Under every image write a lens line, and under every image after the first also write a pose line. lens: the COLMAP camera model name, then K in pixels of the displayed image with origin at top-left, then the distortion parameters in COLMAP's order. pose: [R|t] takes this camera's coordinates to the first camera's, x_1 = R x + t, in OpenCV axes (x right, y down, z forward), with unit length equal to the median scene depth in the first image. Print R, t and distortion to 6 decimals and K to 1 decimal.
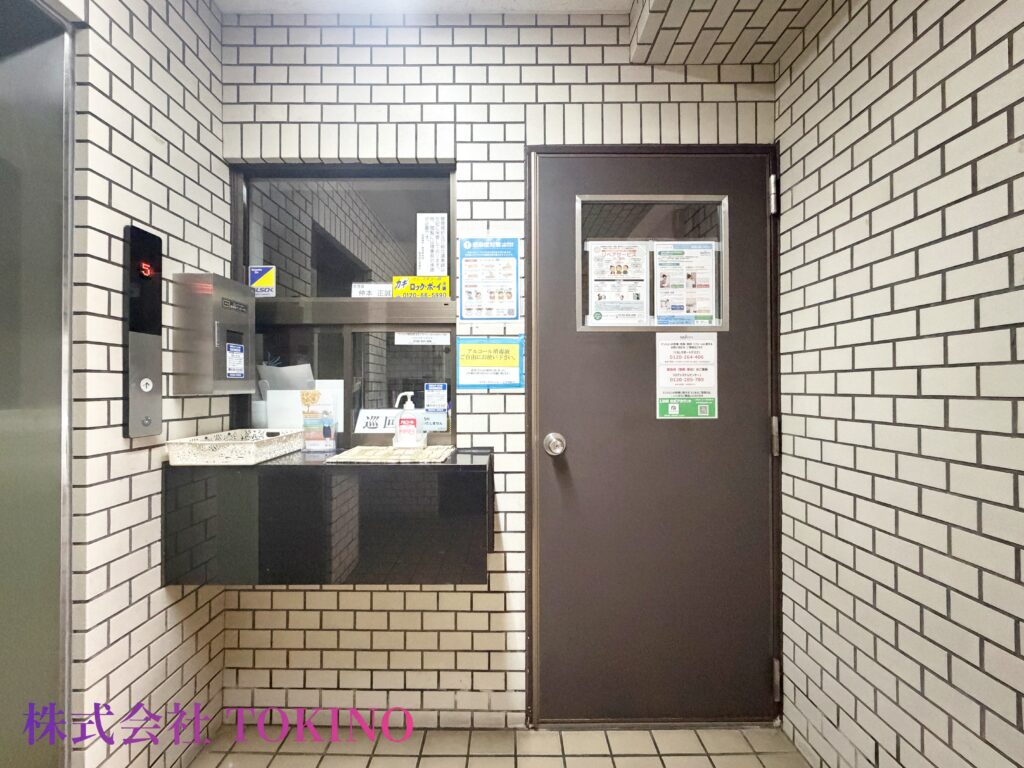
lens RADIAL K [[409.7, 0, 507.0], [0, 409.7, 384.8], [0, 0, 1]] dist [0.001031, 0.000154]
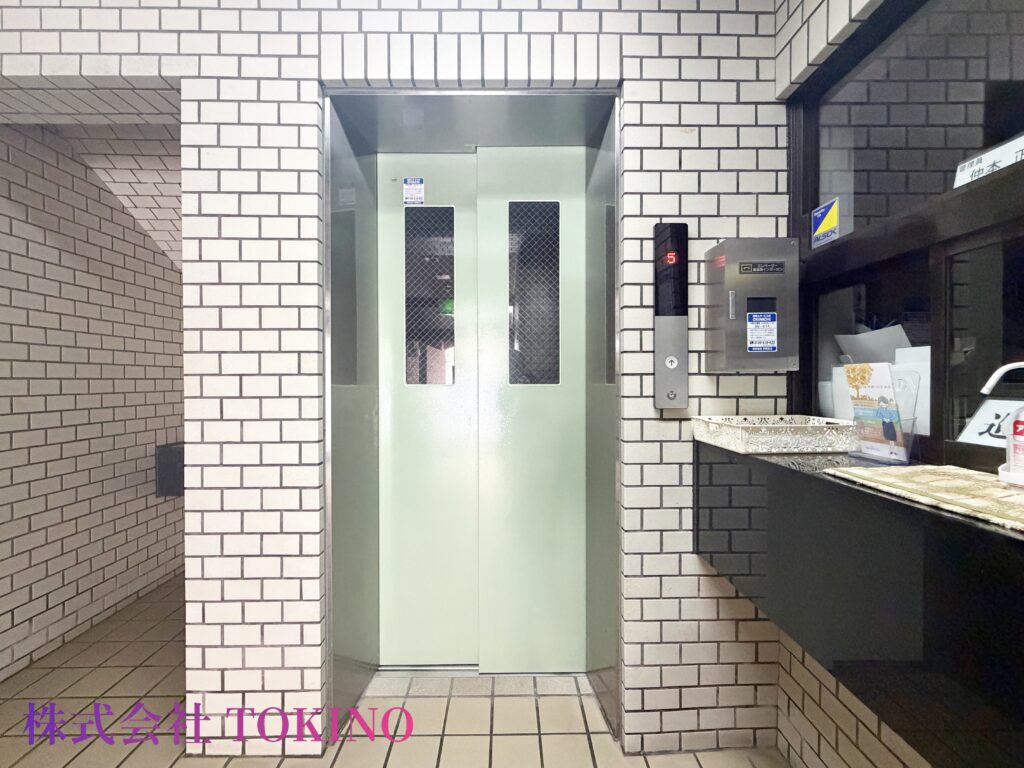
lens RADIAL K [[409.7, 0, 512.5], [0, 409.7, 382.6], [0, 0, 1]] dist [0.001031, 0.000154]
pose [[0.011699, 0.012062, -0.999859, 0.205444], [0.010144, 0.999874, 0.012181, 0.034230], [0.999880, -0.010285, 0.011575, 0.513596]]
